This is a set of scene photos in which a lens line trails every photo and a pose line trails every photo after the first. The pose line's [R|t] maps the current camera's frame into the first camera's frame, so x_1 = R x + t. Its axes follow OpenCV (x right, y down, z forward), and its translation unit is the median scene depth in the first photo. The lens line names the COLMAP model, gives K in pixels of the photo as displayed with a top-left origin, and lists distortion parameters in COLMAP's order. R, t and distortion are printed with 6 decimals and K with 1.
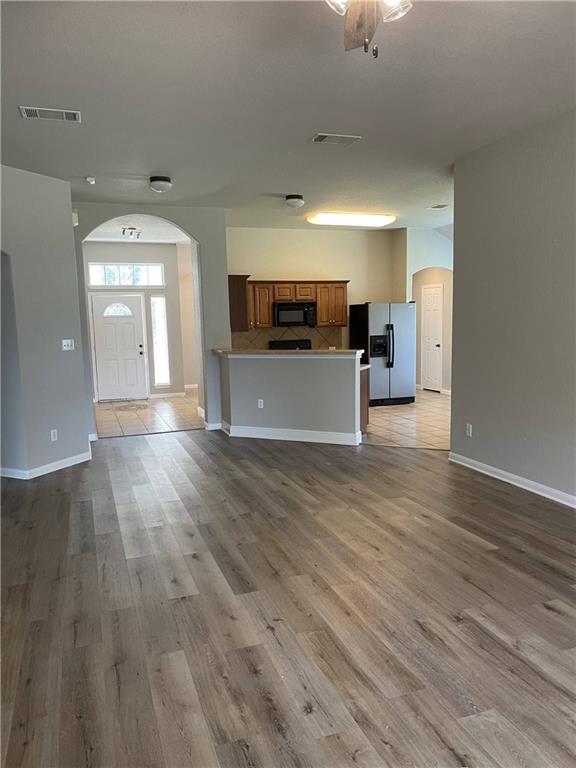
lens RADIAL K [[587.8, 0, 293.3], [0, 587.8, 387.7], [0, 0, 1]] dist [0.047742, -0.054668]
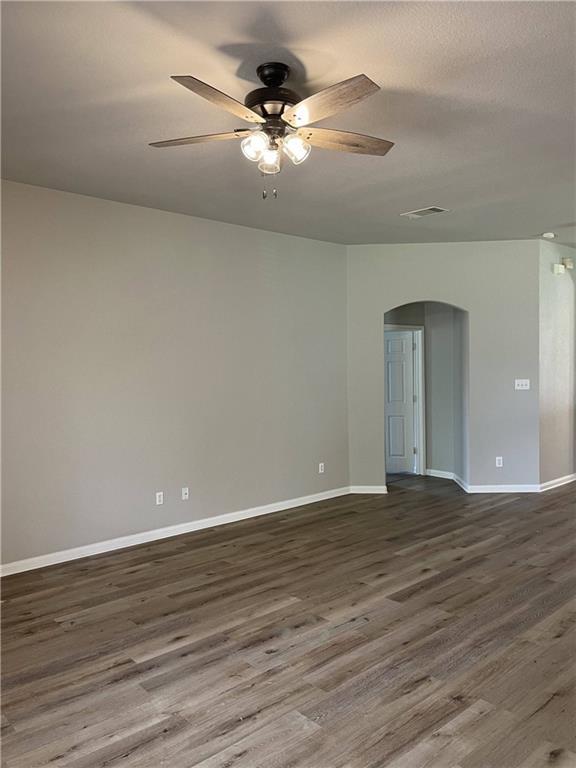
lens RADIAL K [[587.8, 0, 291.5], [0, 587.8, 387.6], [0, 0, 1]] dist [0.047742, -0.054668]
pose [[0.371576, 0.053805, -0.926842, 0.814107], [-0.101529, 0.994687, 0.017040, -0.067888], [0.922834, 0.087770, 0.375065, 0.290111]]
